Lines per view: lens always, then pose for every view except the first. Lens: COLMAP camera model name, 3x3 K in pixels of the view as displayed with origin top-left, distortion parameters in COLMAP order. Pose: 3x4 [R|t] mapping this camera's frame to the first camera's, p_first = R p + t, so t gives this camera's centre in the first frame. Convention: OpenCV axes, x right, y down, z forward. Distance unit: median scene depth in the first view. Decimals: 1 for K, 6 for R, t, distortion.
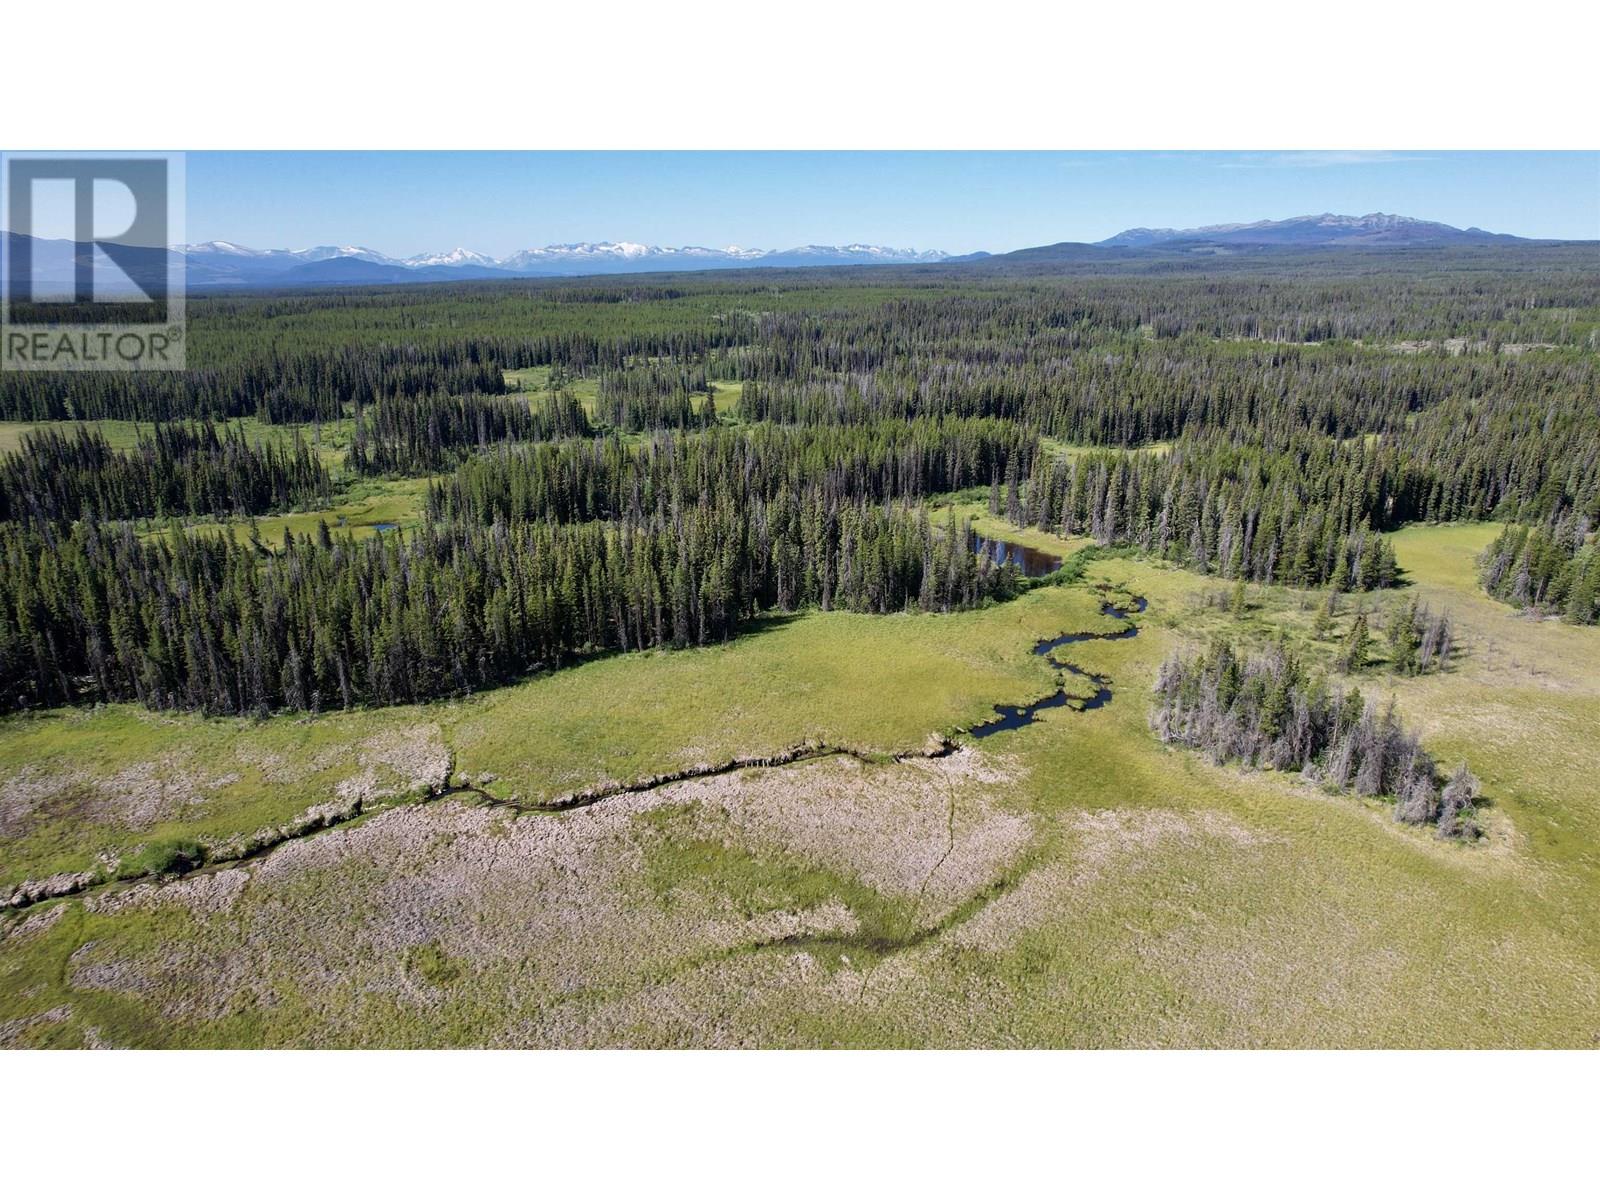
lens RADIAL K [[1018.6, 0, 800.0], [0, 1018.6, 600.0], [0, 0, 1]] dist [-0.075304, 0.066287]
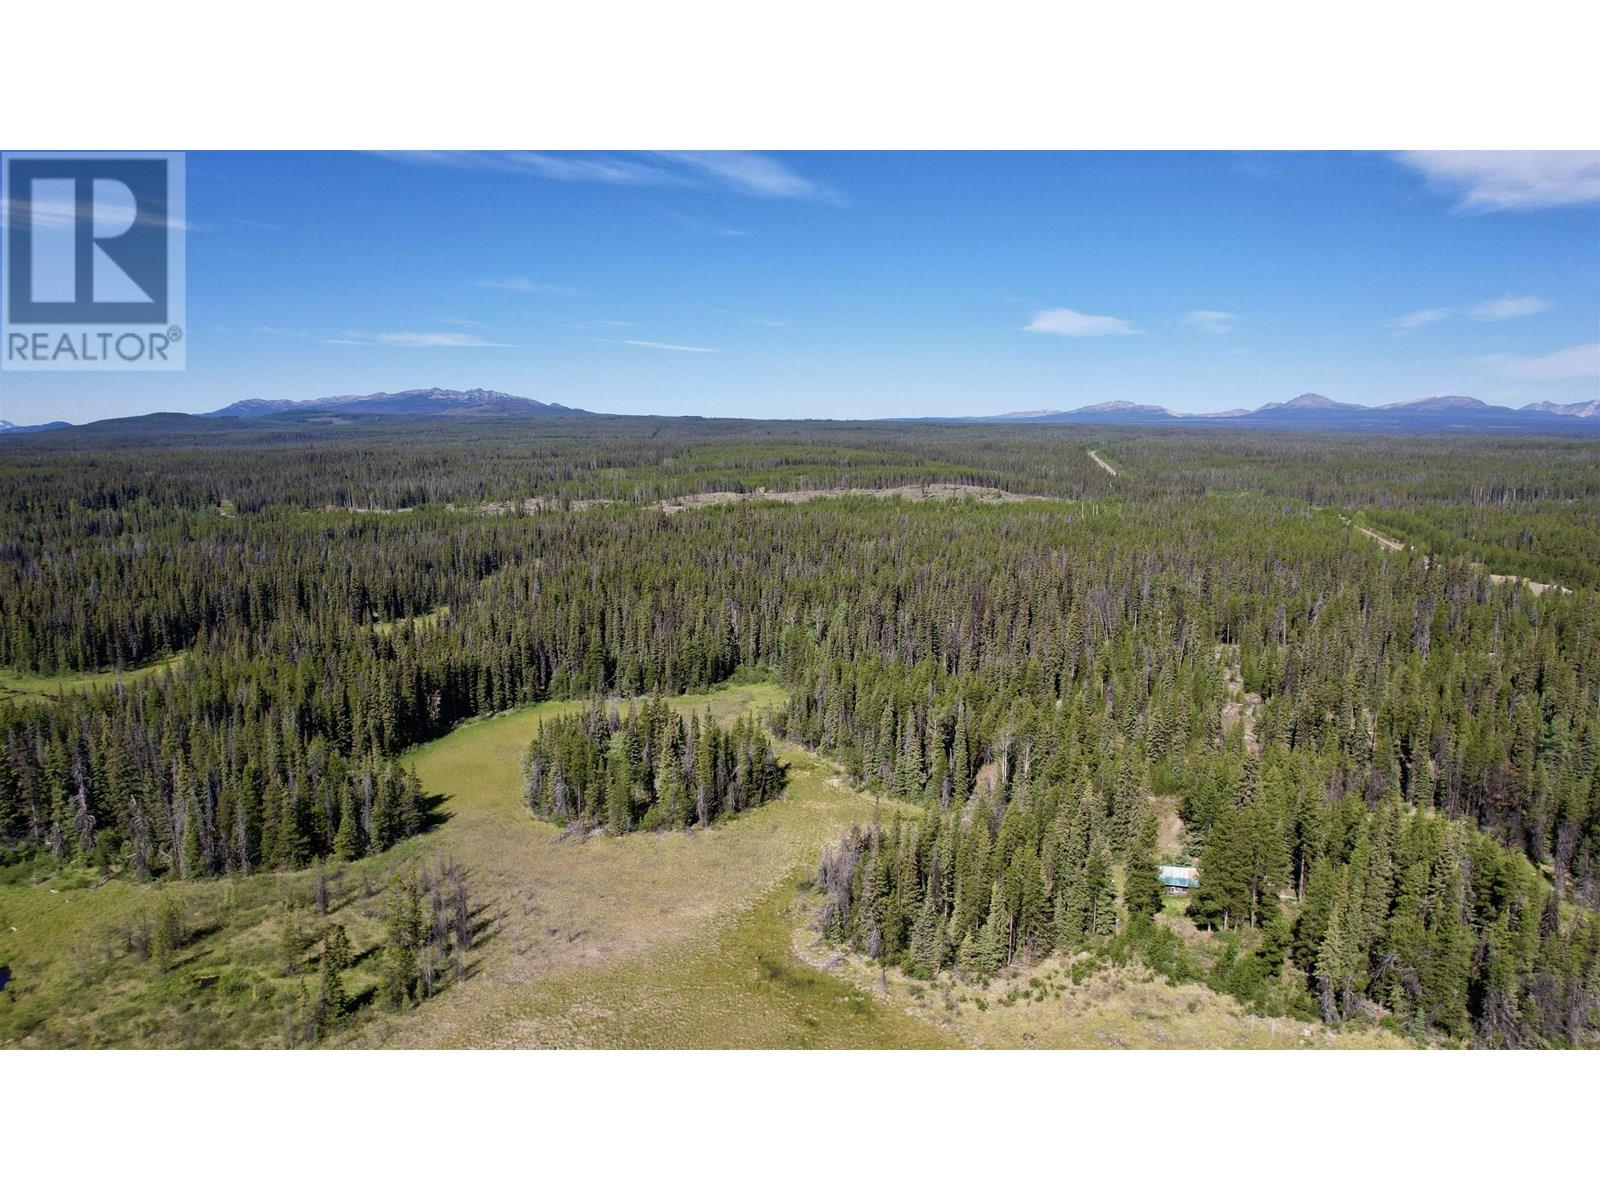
lens RADIAL K [[1018.6, 0, 800.0], [0, 1018.6, 600.0], [0, 0, 1]] dist [-0.075304, 0.066287]
pose [[0.700358, -0.108500, 0.705498, 0.518226], [0.219459, 0.973236, -0.068184, -0.132039], [-0.679218, 0.202581, 0.705425, 0.432722]]
